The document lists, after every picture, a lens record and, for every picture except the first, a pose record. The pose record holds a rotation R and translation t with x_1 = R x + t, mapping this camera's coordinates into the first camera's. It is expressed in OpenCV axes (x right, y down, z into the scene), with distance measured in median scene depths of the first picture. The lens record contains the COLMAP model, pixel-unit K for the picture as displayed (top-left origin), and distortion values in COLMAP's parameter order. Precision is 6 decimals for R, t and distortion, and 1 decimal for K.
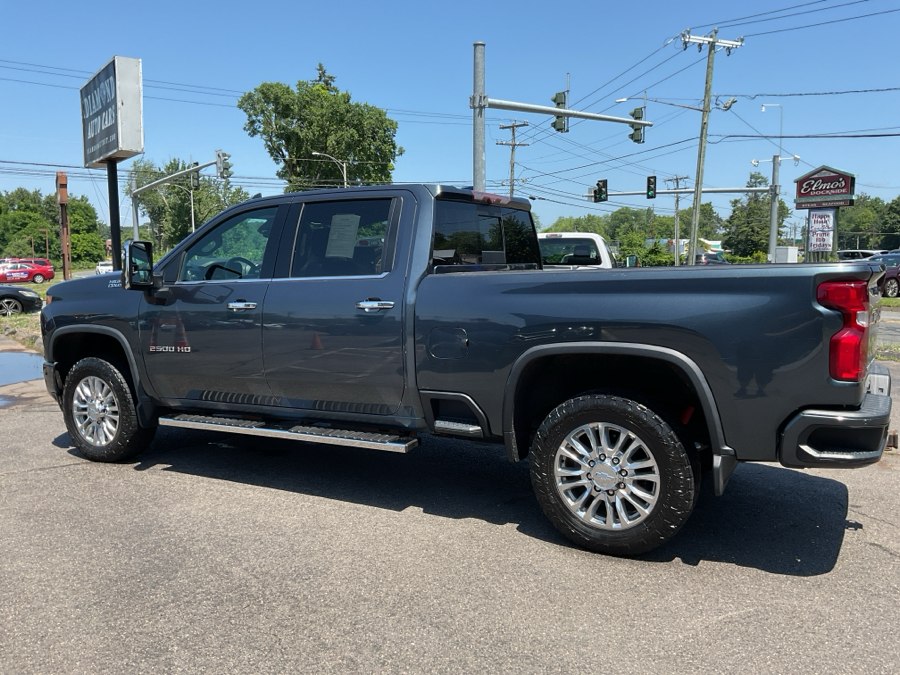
lens RADIAL K [[744.7, 0, 449.0], [0, 744.7, 337.7], [0, 0, 1]] dist [0.074531, -0.145022]
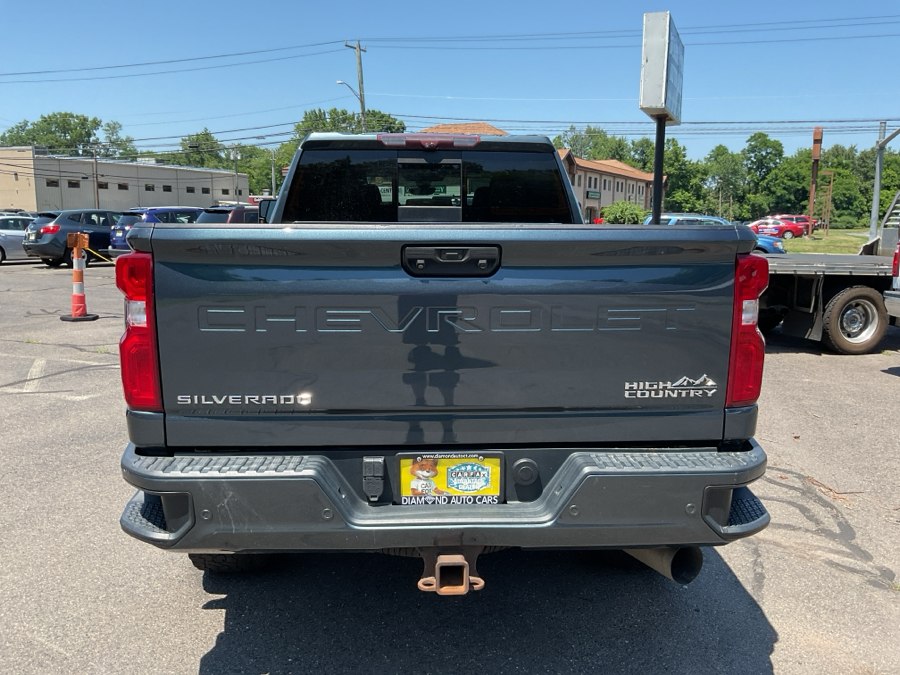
lens RADIAL K [[744.7, 0, 448.9], [0, 744.7, 338.9], [0, 0, 1]] dist [0.074531, -0.145022]
pose [[0.534596, 0.143892, -0.832767, 0.173242], [-0.095696, 0.989367, 0.109519, -0.013821], [0.839672, 0.021144, 0.542682, 0.125556]]
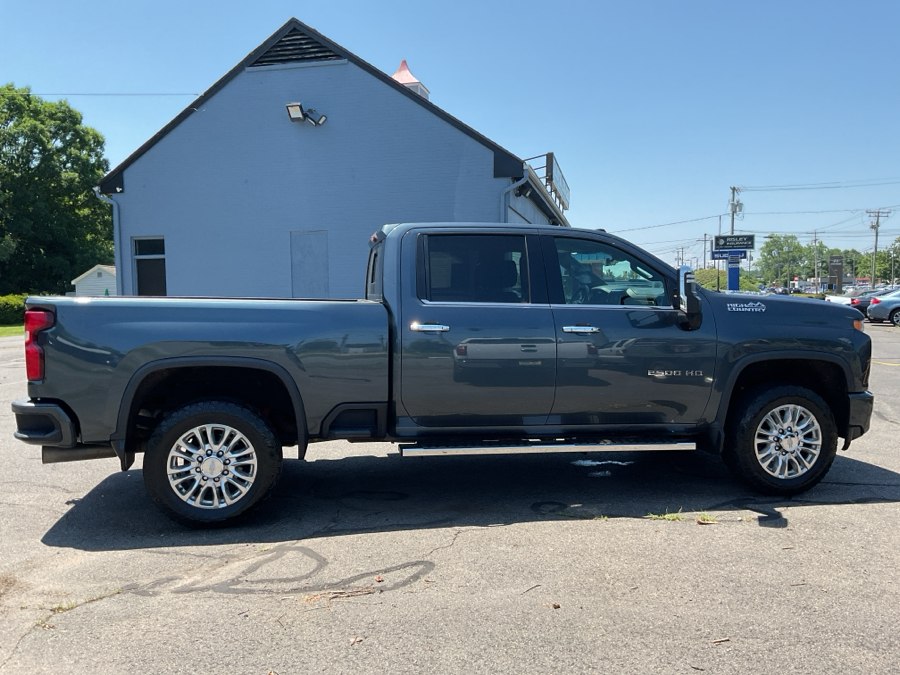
lens RADIAL K [[744.7, 0, 449.4], [0, 744.7, 338.7], [0, 0, 1]] dist [0.074531, -0.145022]
pose [[-0.769264, 0.054815, -0.636575, 0.156300], [-0.049962, 0.988102, 0.145460, -0.044923], [0.636975, 0.143702, -0.757372, 0.432476]]
